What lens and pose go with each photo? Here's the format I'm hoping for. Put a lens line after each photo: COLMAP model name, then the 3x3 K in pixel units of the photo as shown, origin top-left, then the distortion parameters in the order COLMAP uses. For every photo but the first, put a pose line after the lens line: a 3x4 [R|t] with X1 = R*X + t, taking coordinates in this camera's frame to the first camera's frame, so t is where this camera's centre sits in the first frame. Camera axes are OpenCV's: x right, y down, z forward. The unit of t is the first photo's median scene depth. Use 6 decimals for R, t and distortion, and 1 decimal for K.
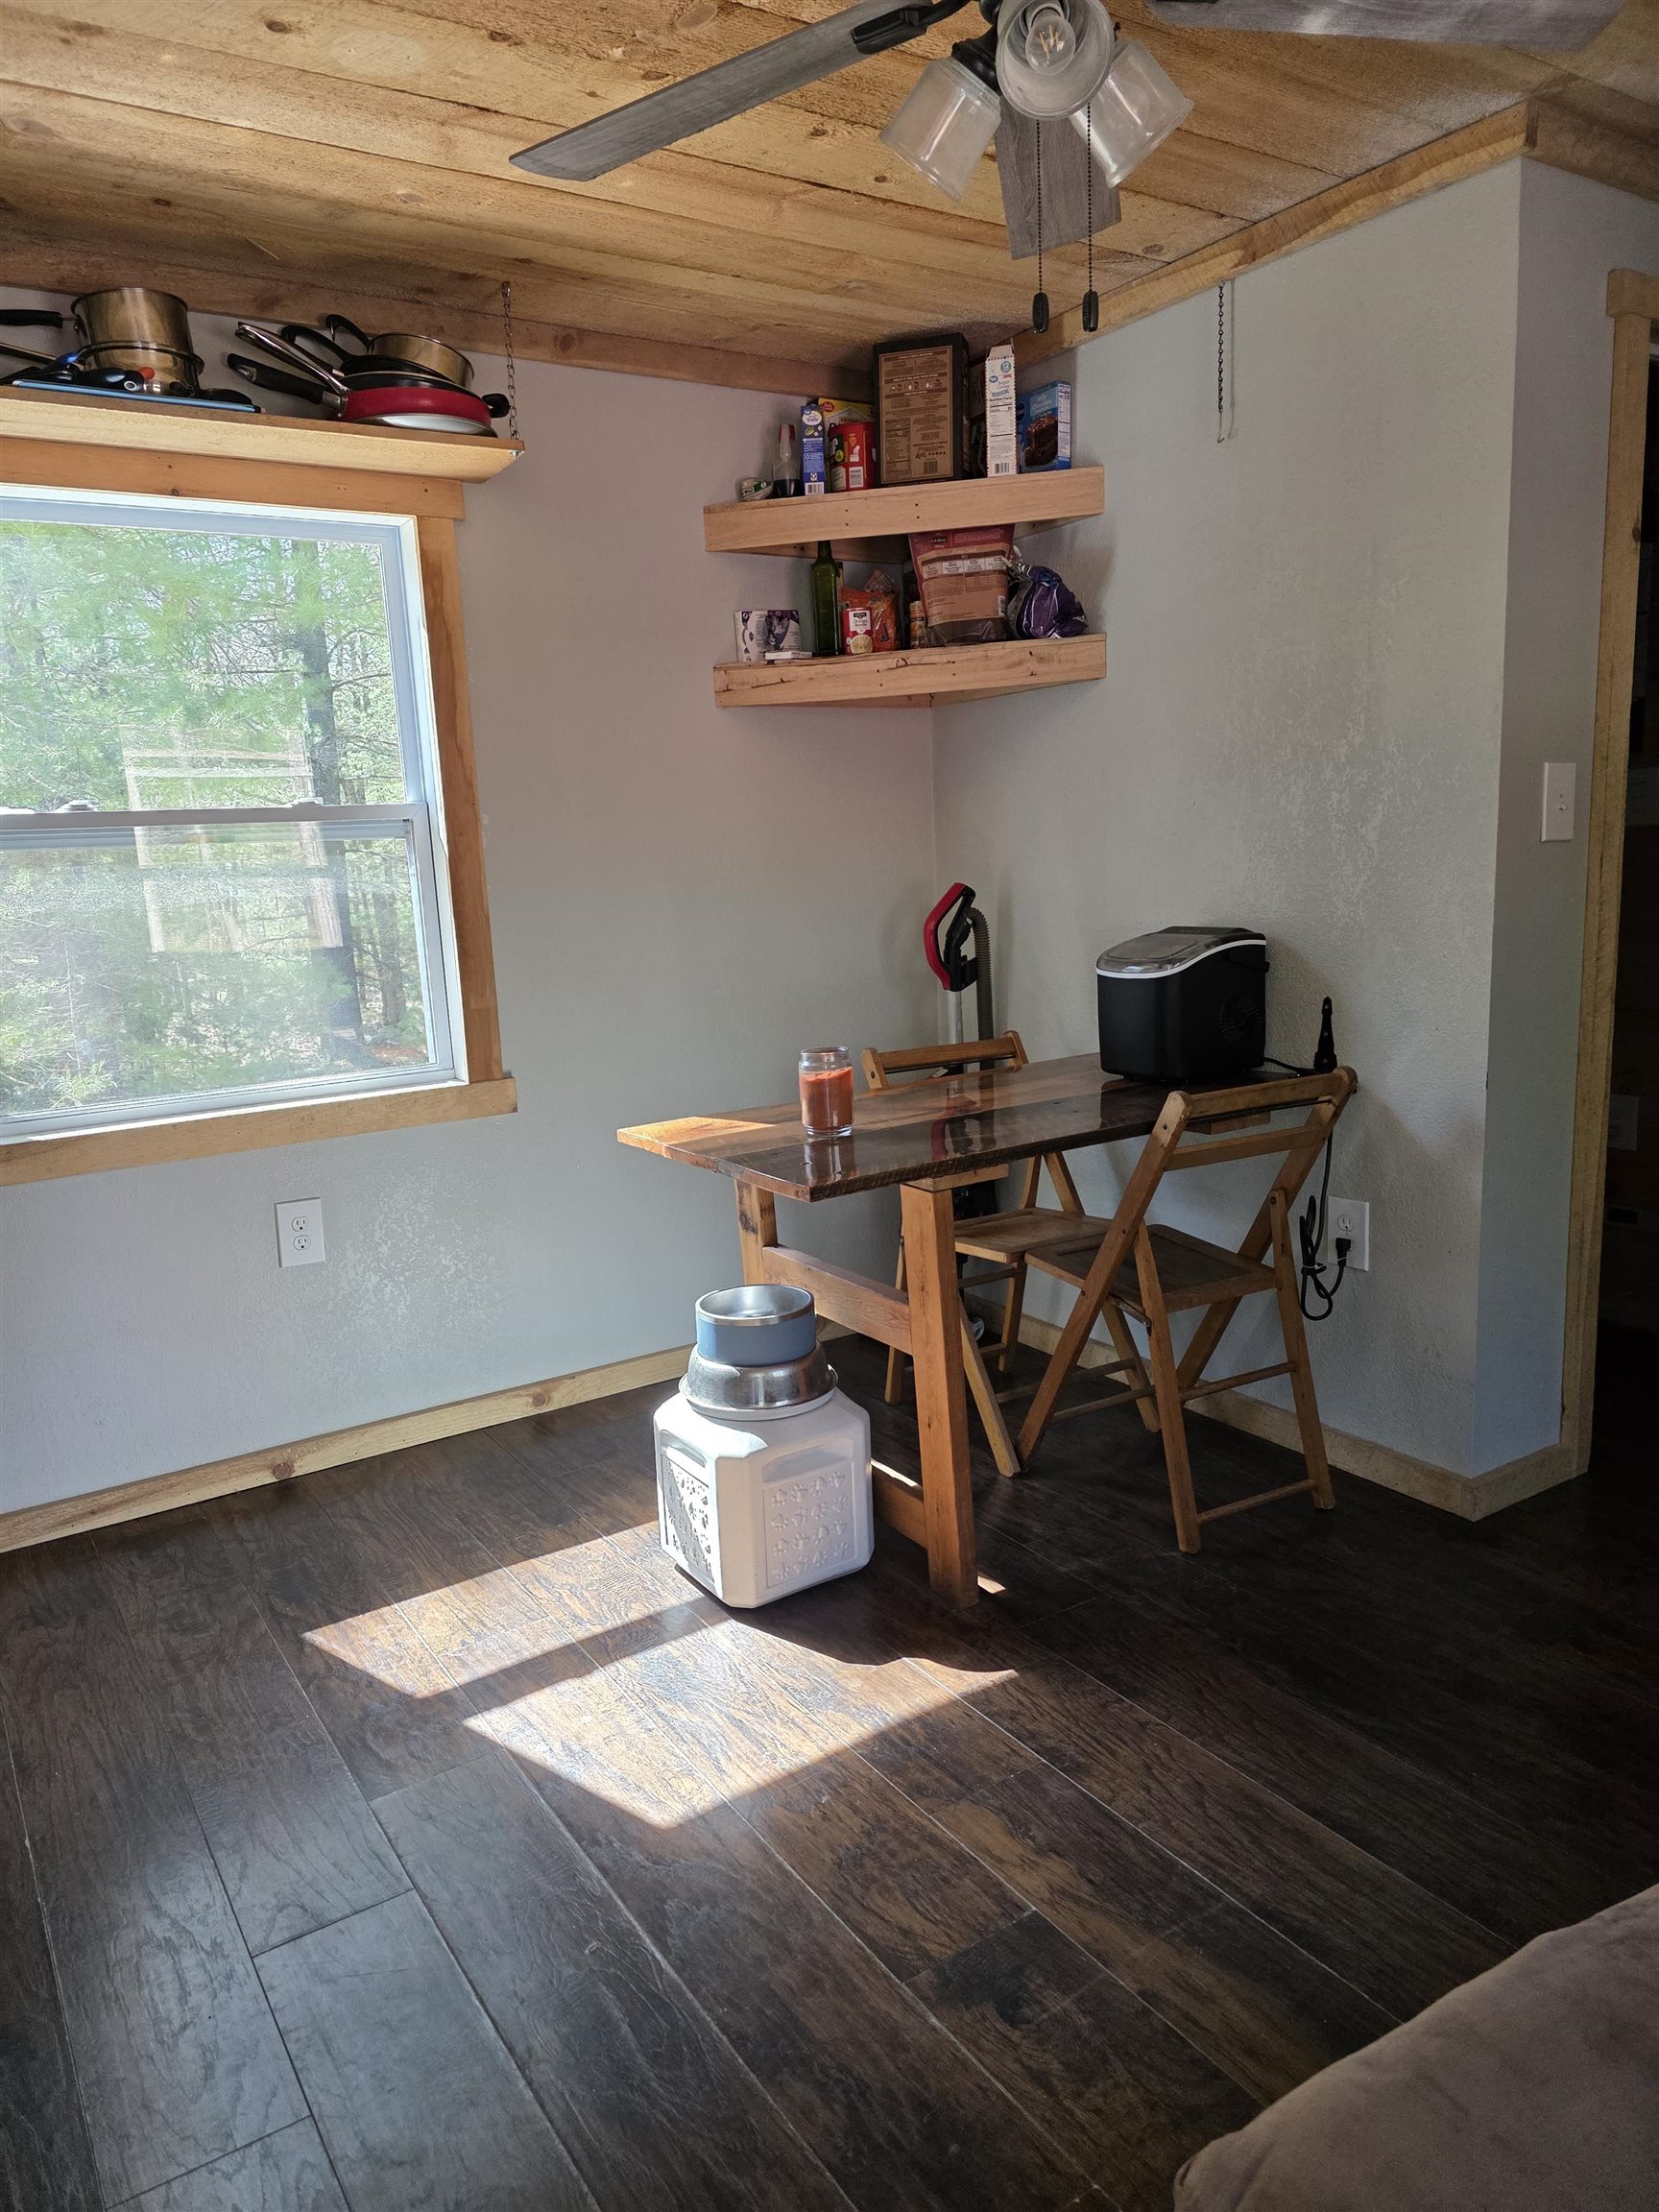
lens RADIAL K [[1495.0, 0, 790.4], [0, 1495.0, 1097.1], [0, 0, 1]] dist [0.075927, -0.080606]
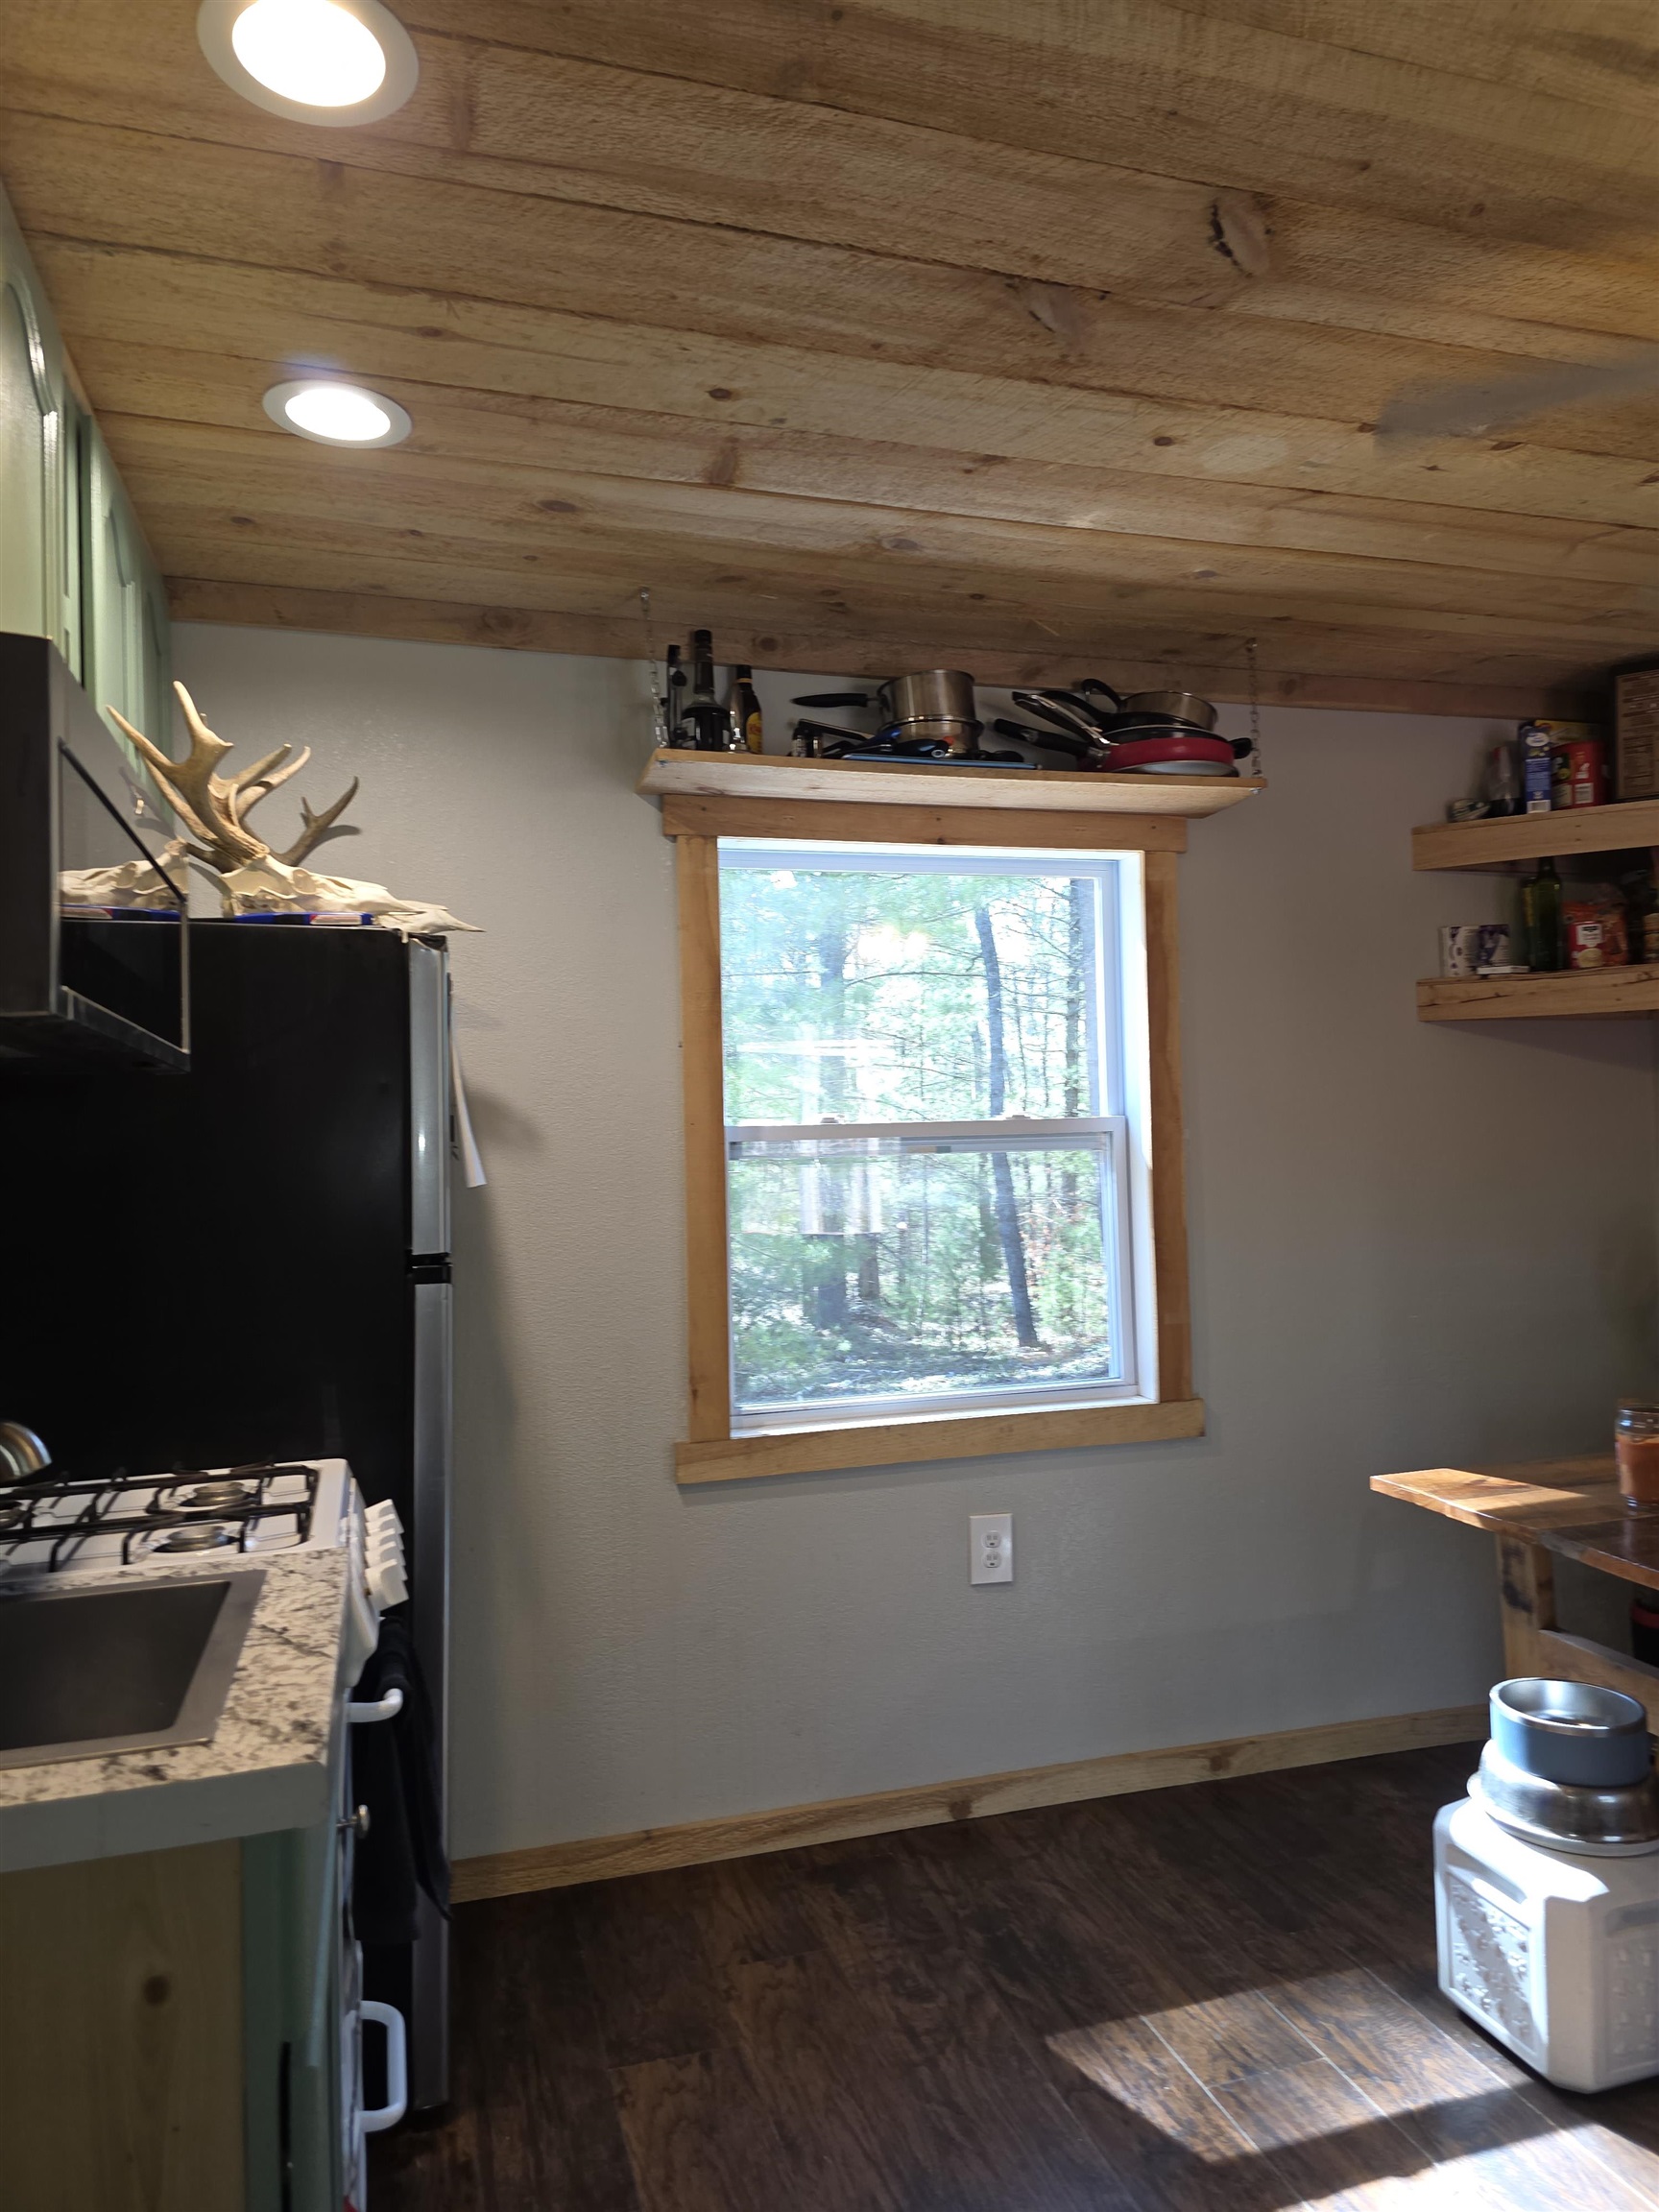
lens RADIAL K [[1482.7, 0, 834.2], [0, 1482.7, 1086.0], [0, 0, 1]] dist [0.071773, -0.073914]
pose [[0.963190, 0.013745, -0.268471, -0.183916], [-0.064995, 0.980970, -0.182960, -0.022913], [0.260847, 0.193674, 0.945753, 0.001519]]
